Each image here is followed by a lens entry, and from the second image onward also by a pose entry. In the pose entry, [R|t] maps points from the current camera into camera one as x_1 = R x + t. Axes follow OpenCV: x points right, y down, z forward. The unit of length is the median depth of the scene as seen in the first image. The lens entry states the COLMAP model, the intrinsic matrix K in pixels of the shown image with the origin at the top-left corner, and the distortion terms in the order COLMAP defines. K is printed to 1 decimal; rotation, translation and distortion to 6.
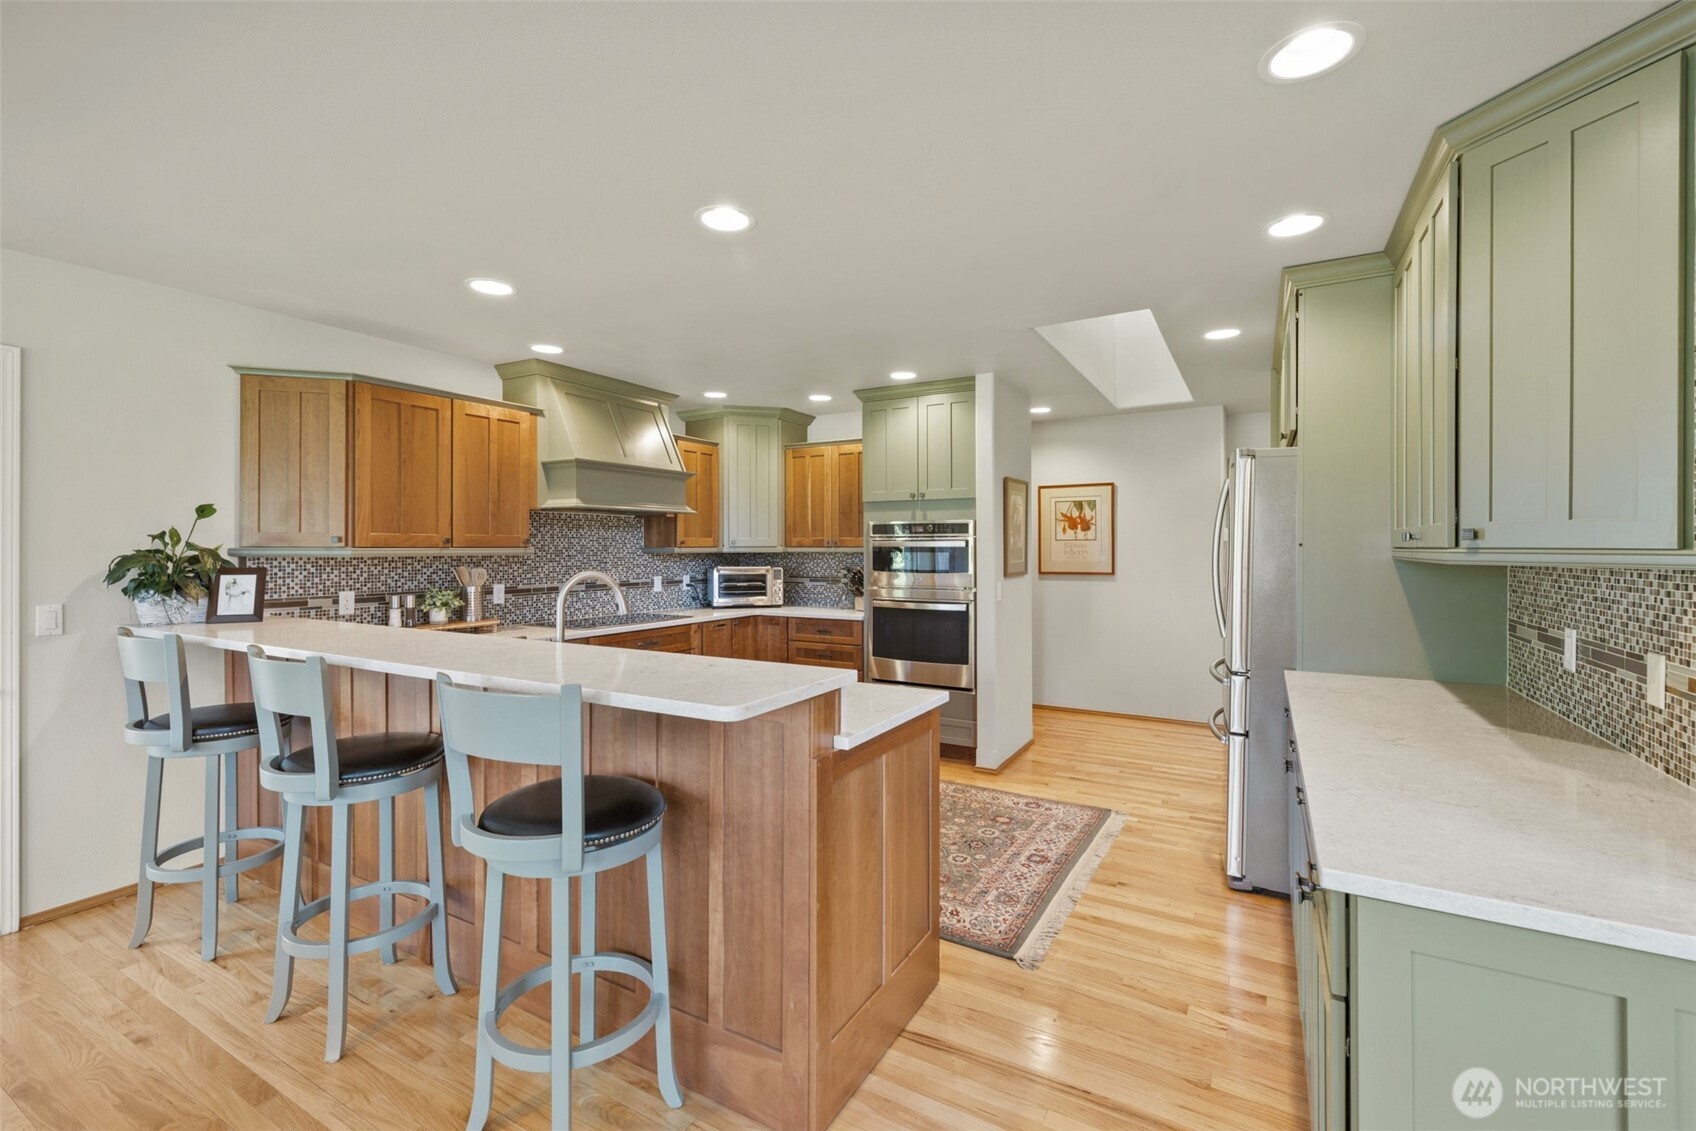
lens RADIAL K [[726.9, 0, 847.0], [0, 726.9, 547.0], [0, 0, 1]] dist [-0.001778, 0.000473]
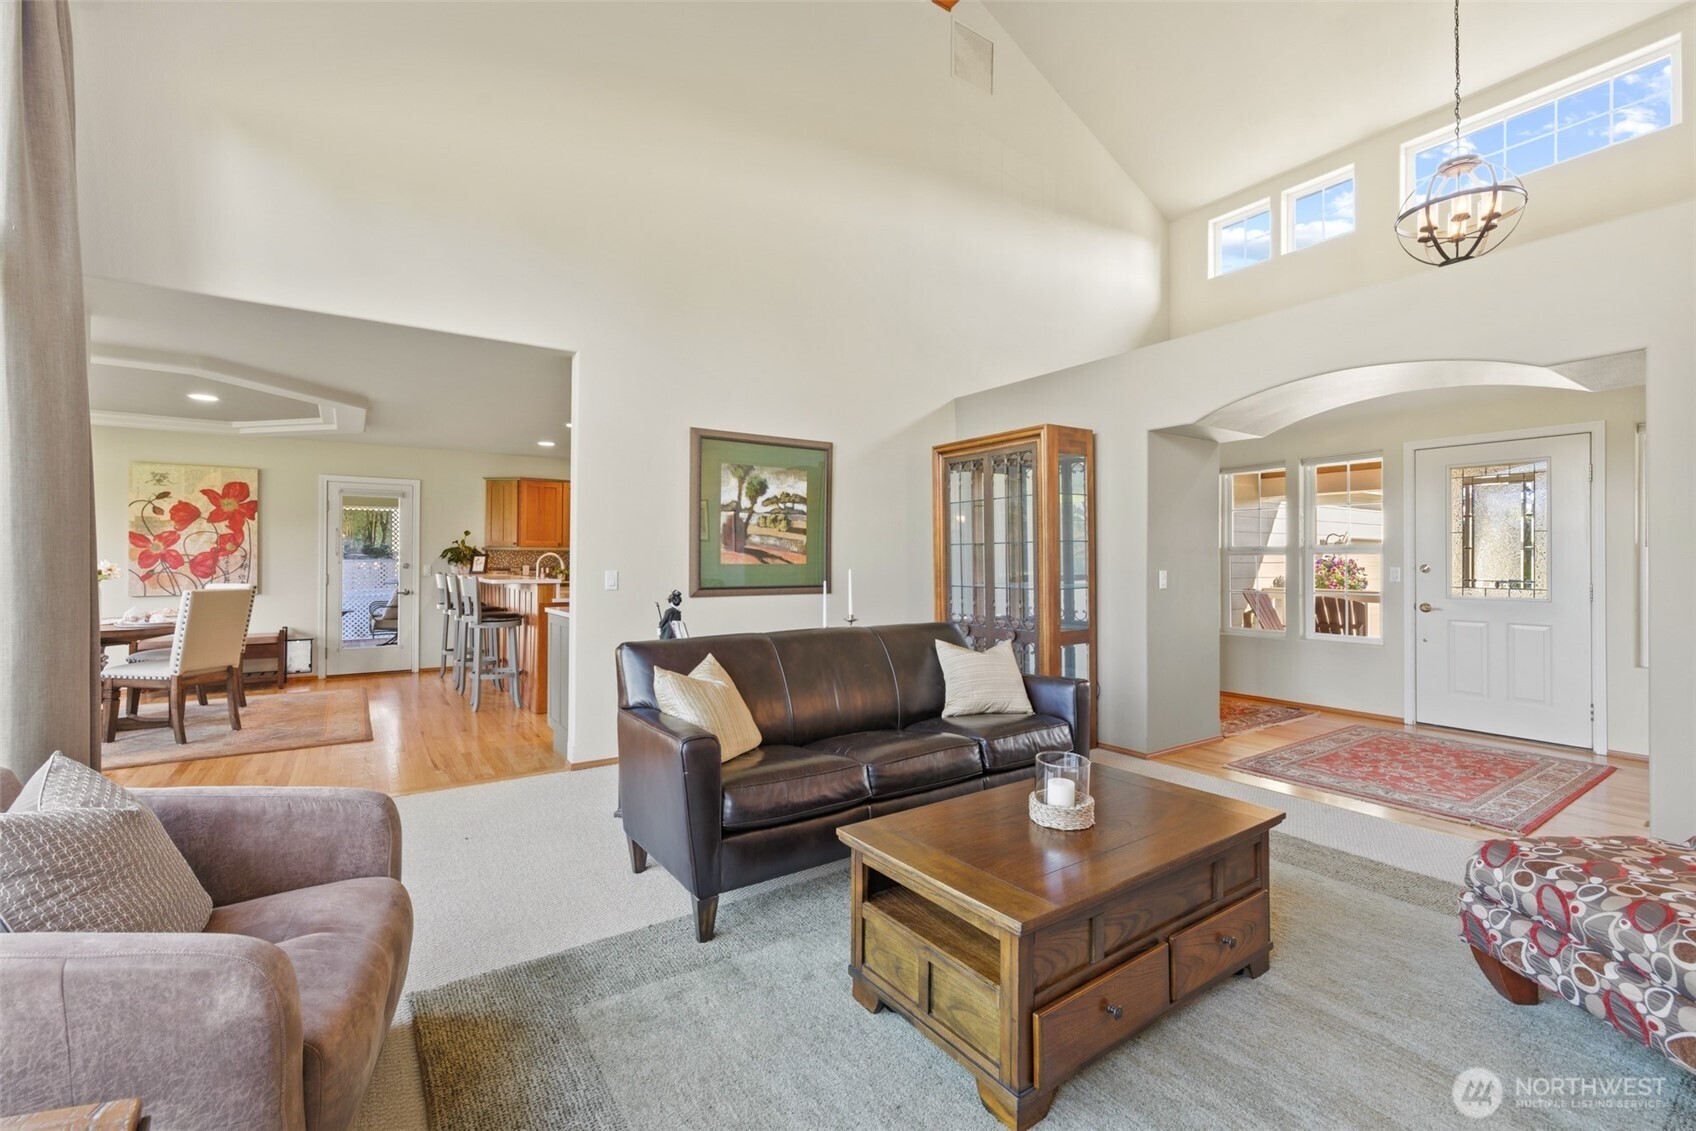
lens RADIAL K [[726.9, 0, 837.4], [0, 726.9, 555.7], [0, 0, 1]] dist [-0.001778, 0.000473]
pose [[0.894928, -0.000404, -0.446210, 1.177487], [-0.002356, 0.999981, -0.005630, 0.035831], [0.446204, 0.006090, 0.894910, -0.622371]]
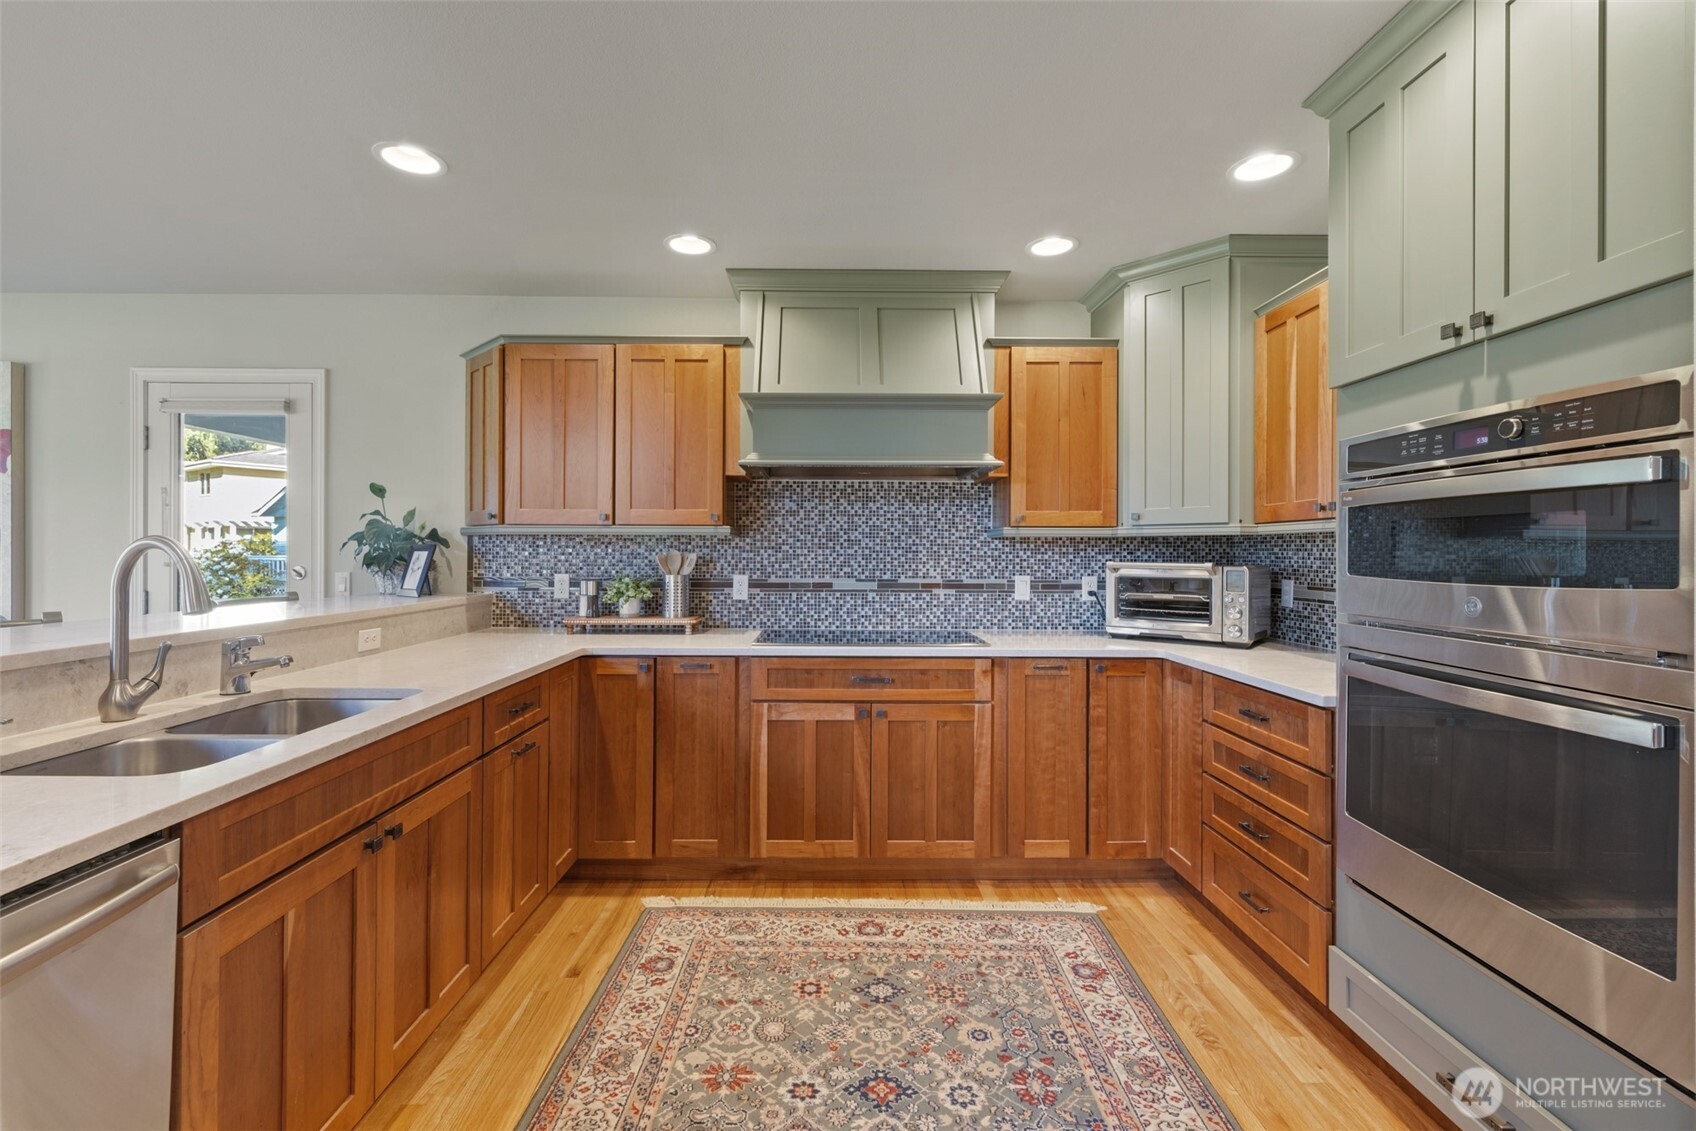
lens RADIAL K [[726.9, 0, 840.6], [0, 726.9, 551.4], [0, 0, 1]] dist [-0.001778, 0.000473]
pose [[0.503714, -0.000418, -0.863870, 0.273077], [-0.003819, 0.999989, -0.002710, 0.029722], [0.863862, 0.004665, 0.503707, 0.757438]]
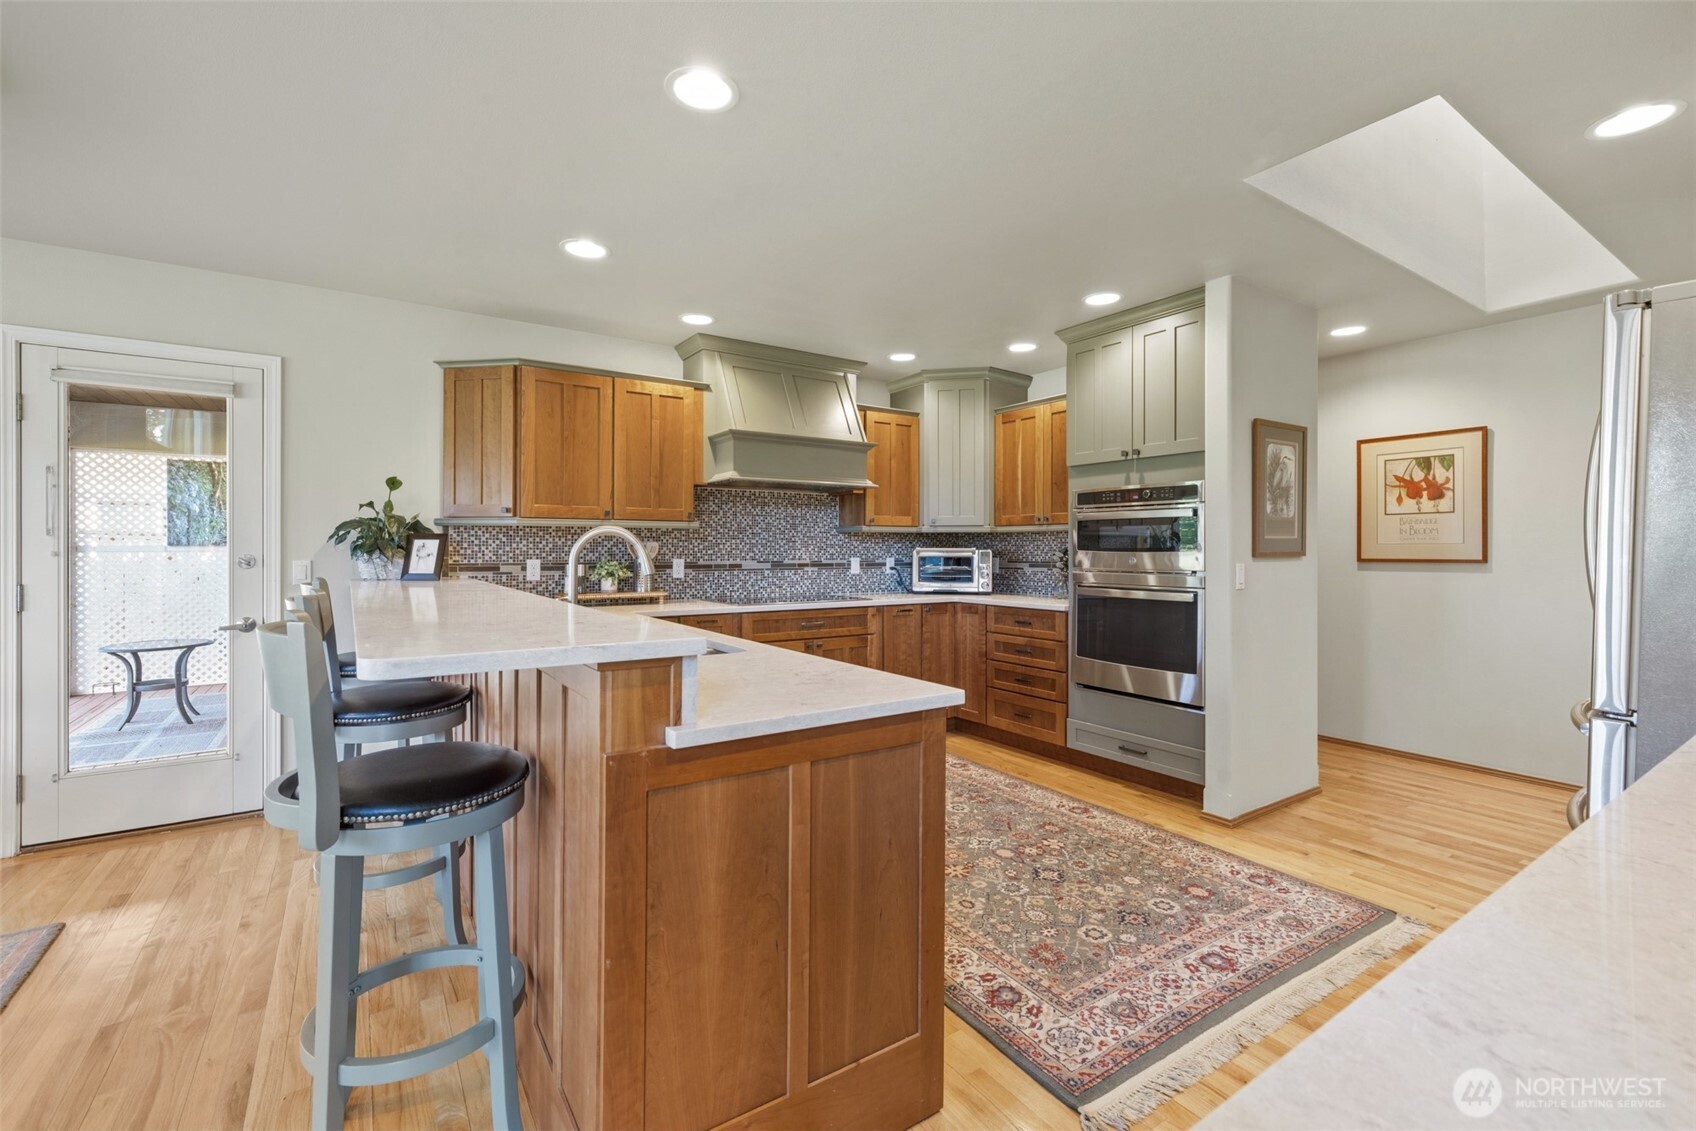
lens RADIAL K [[726.9, 0, 843.2], [0, 726.9, 548.7], [0, 0, 1]] dist [-0.001778, 0.000473]
pose [[0.894674, 0.001262, -0.446717, 0.204541], [-0.001483, 0.999999, -0.000144, 0.039603], [0.446716, 0.000792, 0.894675, 0.199846]]
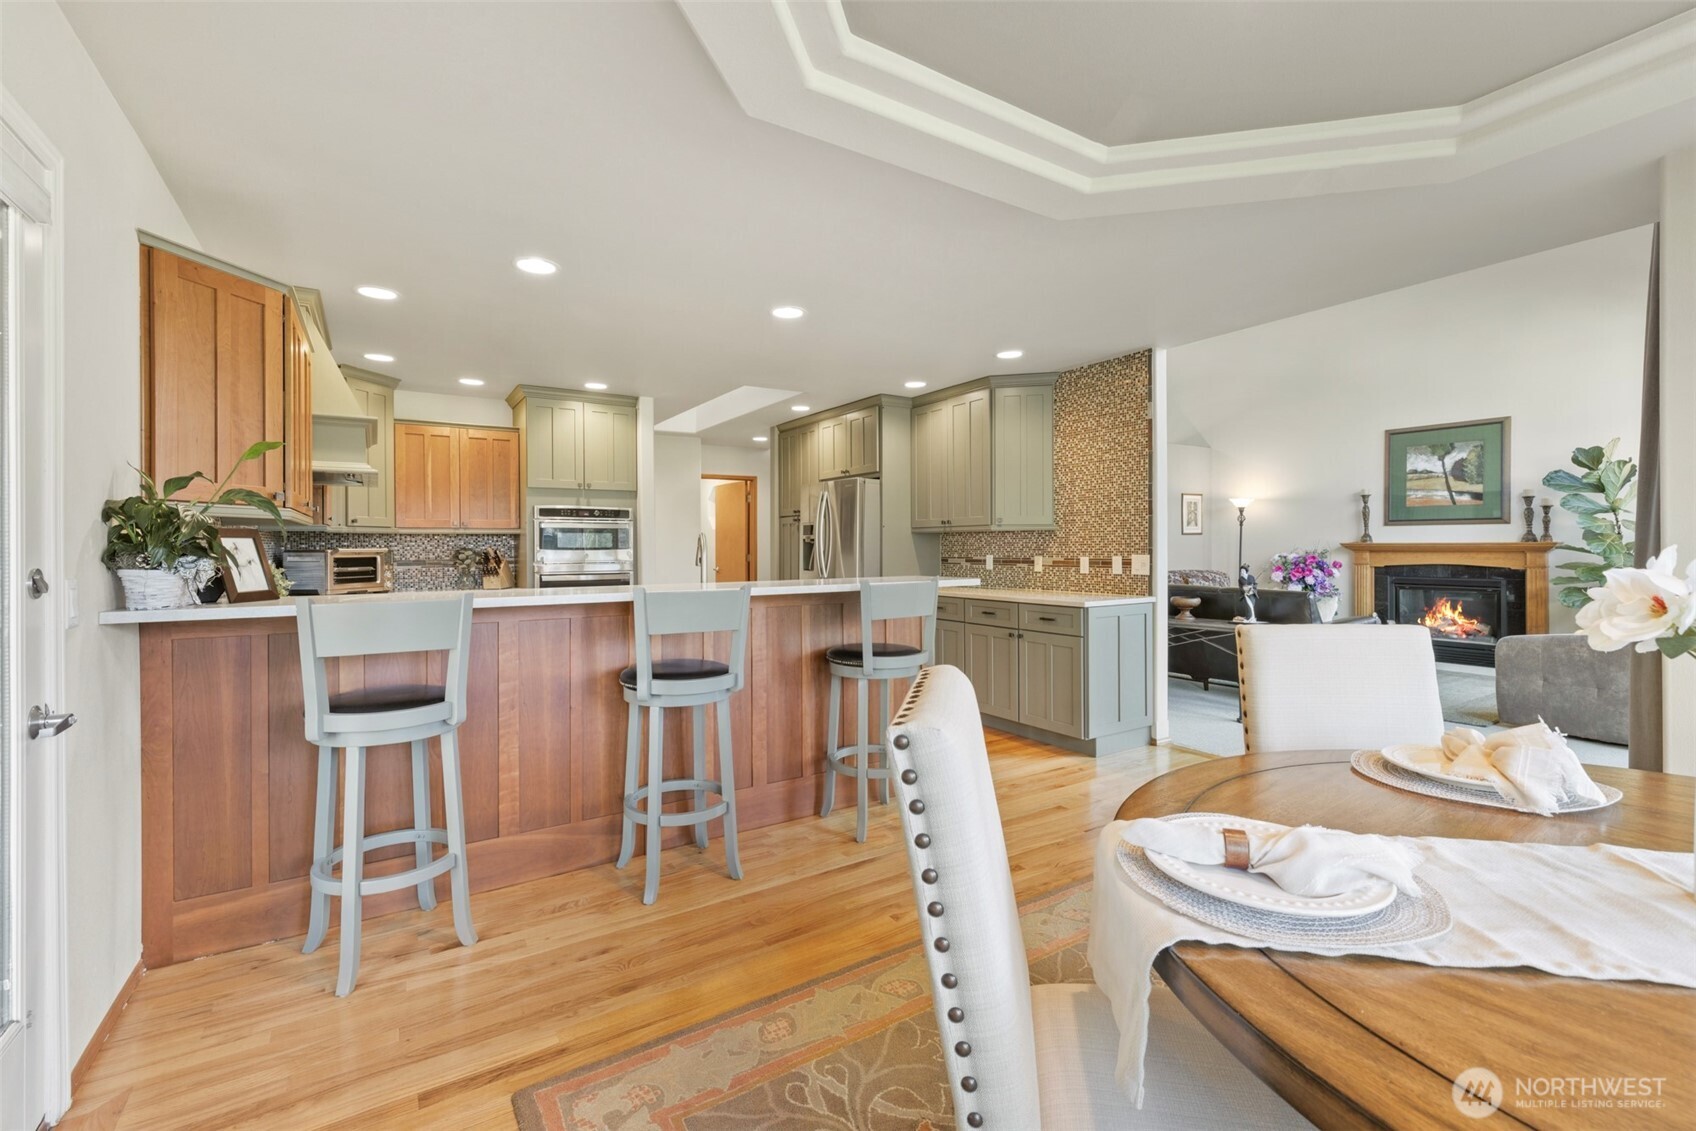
lens RADIAL K [[726.9, 0, 845.1], [0, 726.9, 551.6], [0, 0, 1]] dist [-0.001778, 0.000473]
pose [[0.462507, -0.008702, 0.886573, -0.921667], [0.005599, 0.999961, 0.006894, 0.038735], [-0.886598, 0.001775, 0.462538, 0.089393]]
